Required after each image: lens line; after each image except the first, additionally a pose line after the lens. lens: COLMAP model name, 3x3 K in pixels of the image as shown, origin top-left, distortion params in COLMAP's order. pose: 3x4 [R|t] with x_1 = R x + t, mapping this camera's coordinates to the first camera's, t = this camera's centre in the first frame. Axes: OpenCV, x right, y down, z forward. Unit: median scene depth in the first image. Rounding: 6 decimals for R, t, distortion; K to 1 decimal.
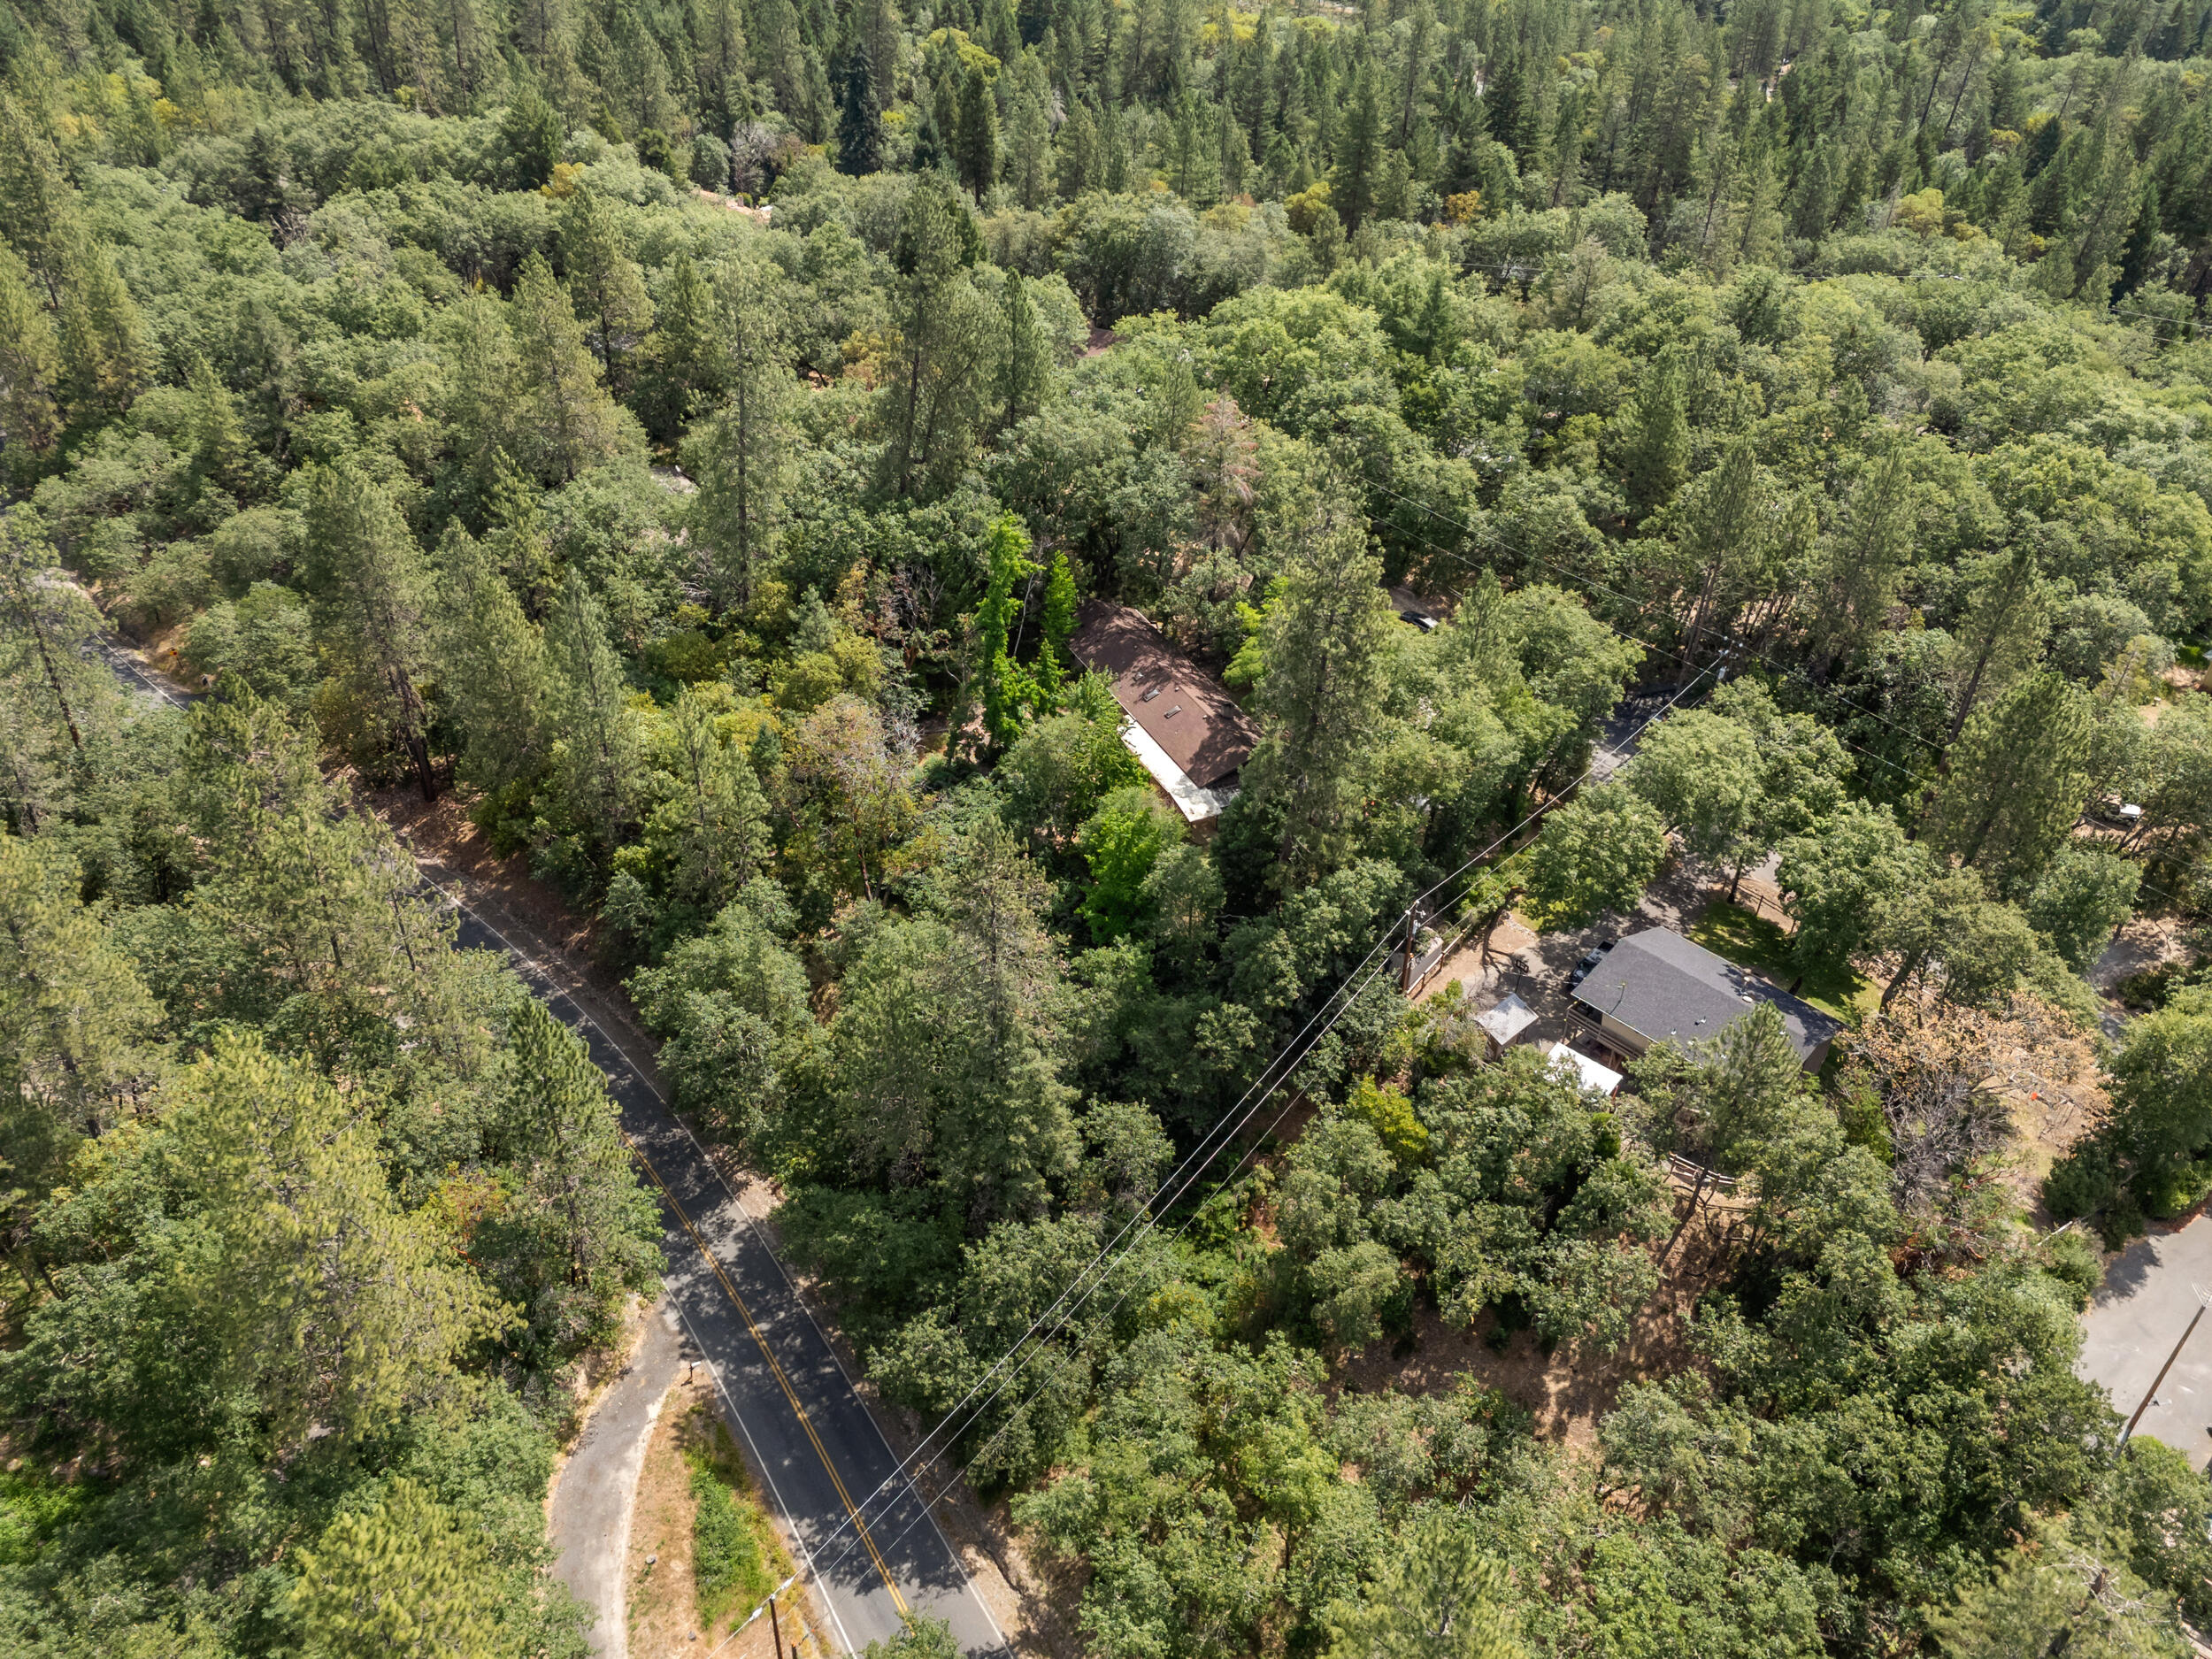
lens RADIAL K [[1621.2, 0, 1099.4], [0, 1621.2, 832.5], [0, 0, 1]] dist [0.040982, -0.028020]
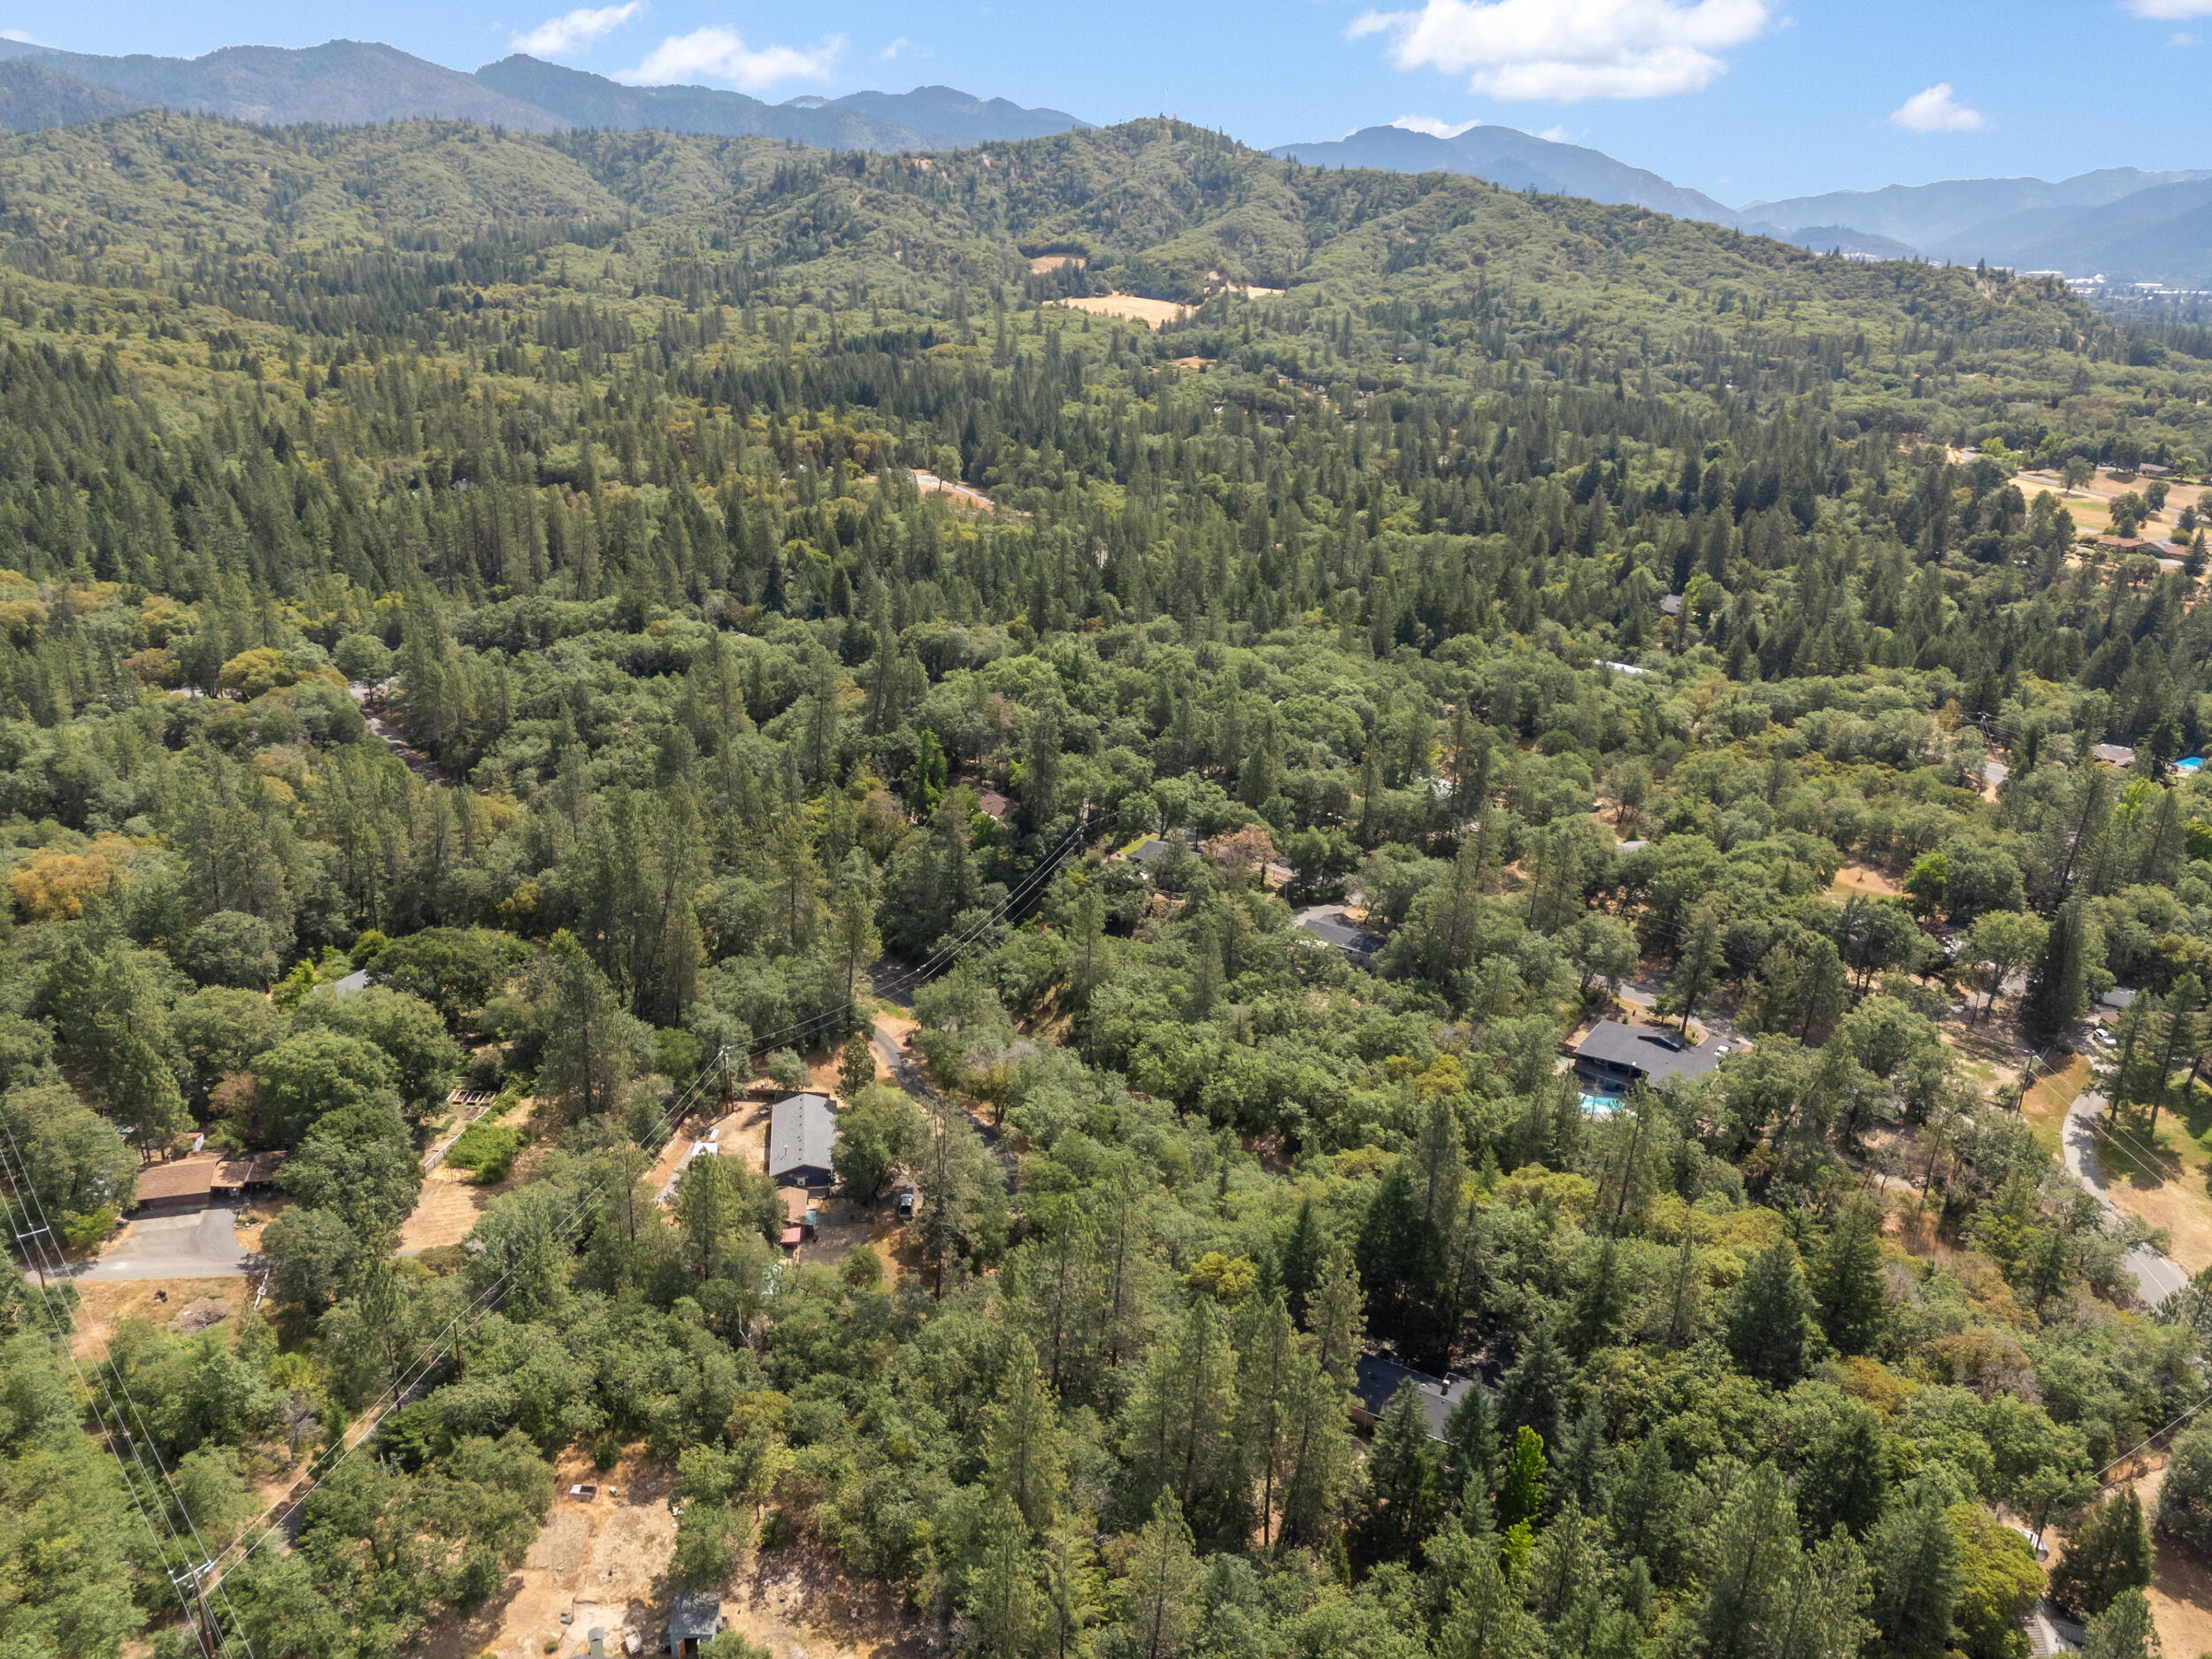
lens RADIAL K [[1621.2, 0, 1106.5], [0, 1621.2, 828.4], [0, 0, 1]] dist [0.040982, -0.028020]
pose [[0.982392, -0.061318, 0.176484, -0.187806], [0.103169, 0.965572, -0.238804, 0.489641], [-0.155765, 0.252807, 0.954896, -1.222705]]
